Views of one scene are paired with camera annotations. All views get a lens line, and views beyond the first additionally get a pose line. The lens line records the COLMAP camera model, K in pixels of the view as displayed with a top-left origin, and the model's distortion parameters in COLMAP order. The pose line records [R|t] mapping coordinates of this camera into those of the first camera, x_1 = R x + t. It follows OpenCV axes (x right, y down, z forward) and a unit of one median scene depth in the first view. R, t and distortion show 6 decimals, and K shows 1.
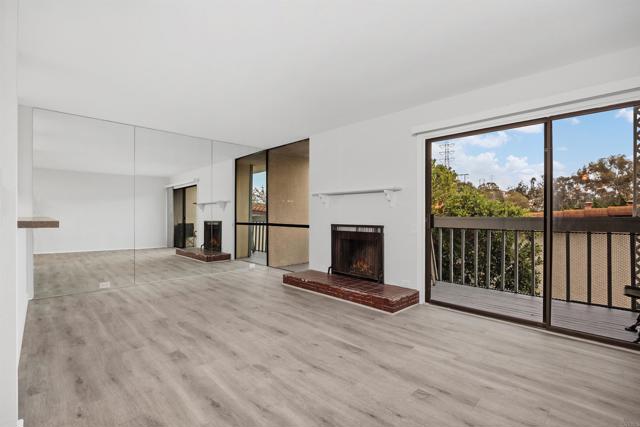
lens RADIAL K [[298.3, 0, 320.0], [0, 298.3, 213.5], [0, 0, 1]] dist [-0.003928, -0.000171]
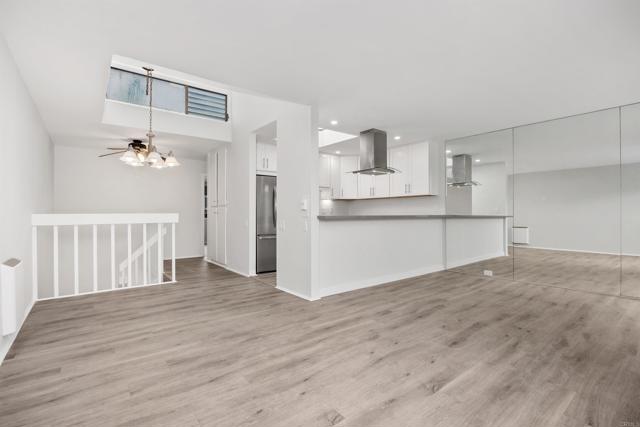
lens RADIAL K [[298.3, 0, 320.0], [0, 298.3, 213.5], [0, 0, 1]] dist [-0.003928, -0.000171]
pose [[-0.098485, -0.006221, -0.995119, 0.894117], [0.008088, 0.999942, -0.007052, 0.011369], [0.995106, -0.008743, -0.098429, 0.770324]]
